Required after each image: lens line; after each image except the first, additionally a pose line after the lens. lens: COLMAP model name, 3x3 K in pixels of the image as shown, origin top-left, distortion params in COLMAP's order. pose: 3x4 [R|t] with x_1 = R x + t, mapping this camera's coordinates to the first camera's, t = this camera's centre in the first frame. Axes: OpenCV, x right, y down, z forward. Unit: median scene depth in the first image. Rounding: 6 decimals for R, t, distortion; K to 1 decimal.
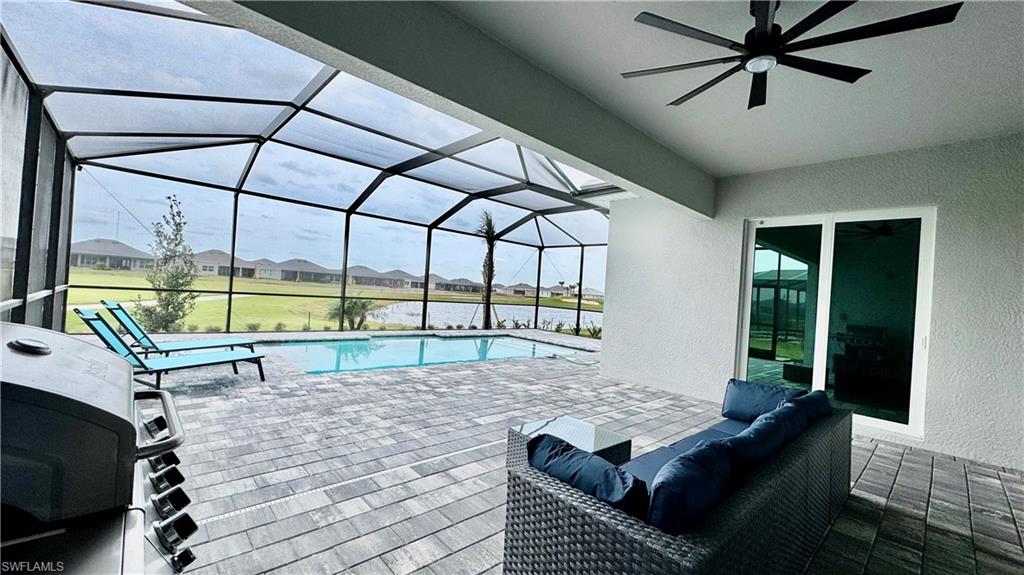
lens RADIAL K [[404.0, 0, 509.4], [0, 404.0, 290.1], [0, 0, 1]] dist [0.000612, -0.001438]
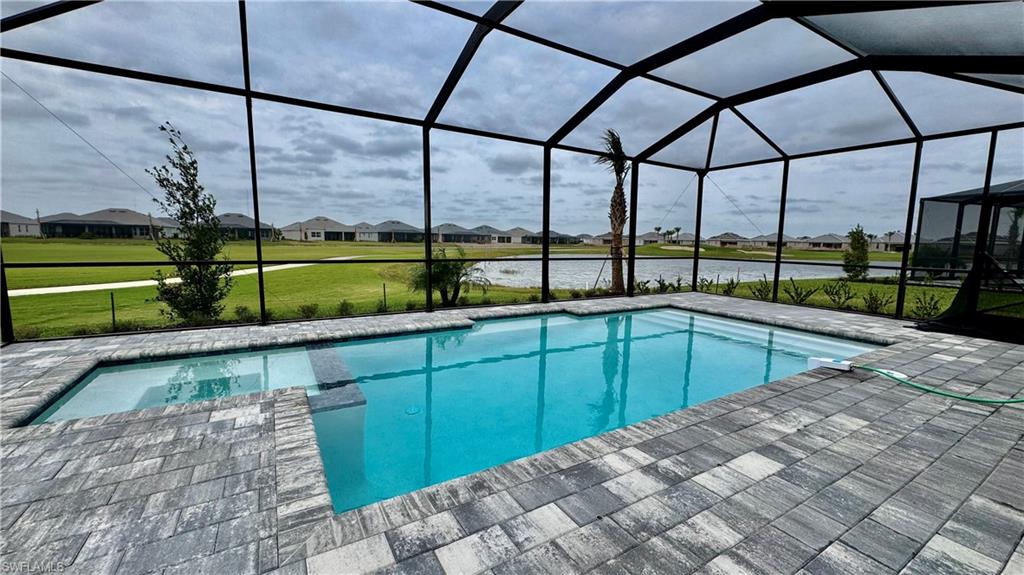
lens RADIAL K [[404.0, 0, 516.4], [0, 404.0, 285.4], [0, 0, 1]] dist [0.000612, -0.001438]
pose [[0.980550, -0.031600, -0.193709, -0.128836], [0.052058, 0.993478, 0.101450, -0.001665], [0.189240, -0.109561, 0.975800, 0.342087]]
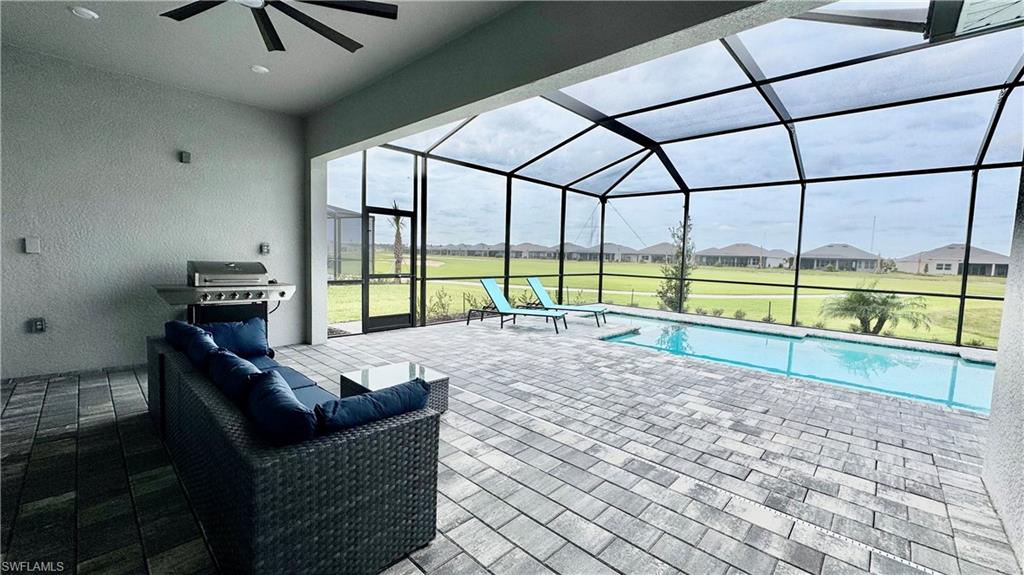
lens RADIAL K [[404.0, 0, 514.0], [0, 404.0, 284.1], [0, 0, 1]] dist [0.000612, -0.001438]
pose [[0.089303, 0.004427, -0.995995, 0.329173], [-0.023143, 0.999729, 0.002368, 0.023618], [0.995736, 0.022839, 0.089381, 0.312188]]
